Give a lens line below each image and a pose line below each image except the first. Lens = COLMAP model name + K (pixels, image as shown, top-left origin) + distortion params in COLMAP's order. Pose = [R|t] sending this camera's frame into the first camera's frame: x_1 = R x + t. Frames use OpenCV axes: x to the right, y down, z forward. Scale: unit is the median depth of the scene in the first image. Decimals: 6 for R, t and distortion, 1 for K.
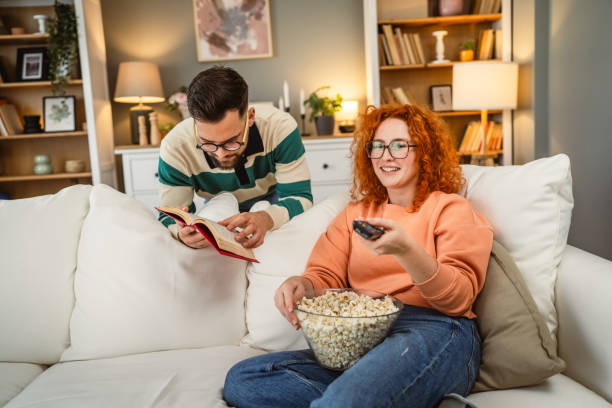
lens RADIAL K [[585.0, 0, 318.0], [0, 585.0, 203.7], [0, 0, 1]] dist [-0.001471, -0.006786]
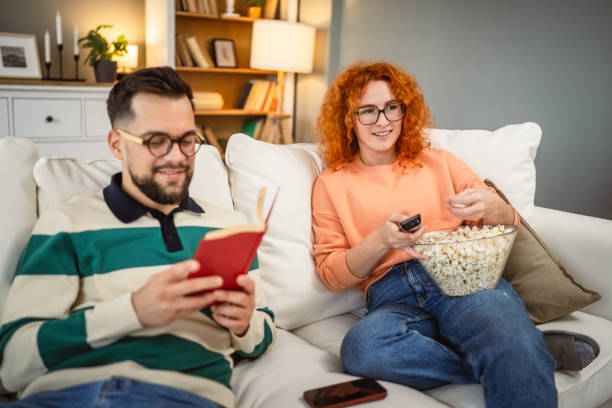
lens RADIAL K [[603.0, 0, 309.7], [0, 603.0, 200.3], [0, 0, 1]] dist [-0.008419, 0.036069]
pose [[0.847173, -0.022775, 0.530829, -0.212452], [-0.009536, 0.998268, 0.058050, 0.002194], [-0.531232, -0.054241, 0.845488, 0.078960]]
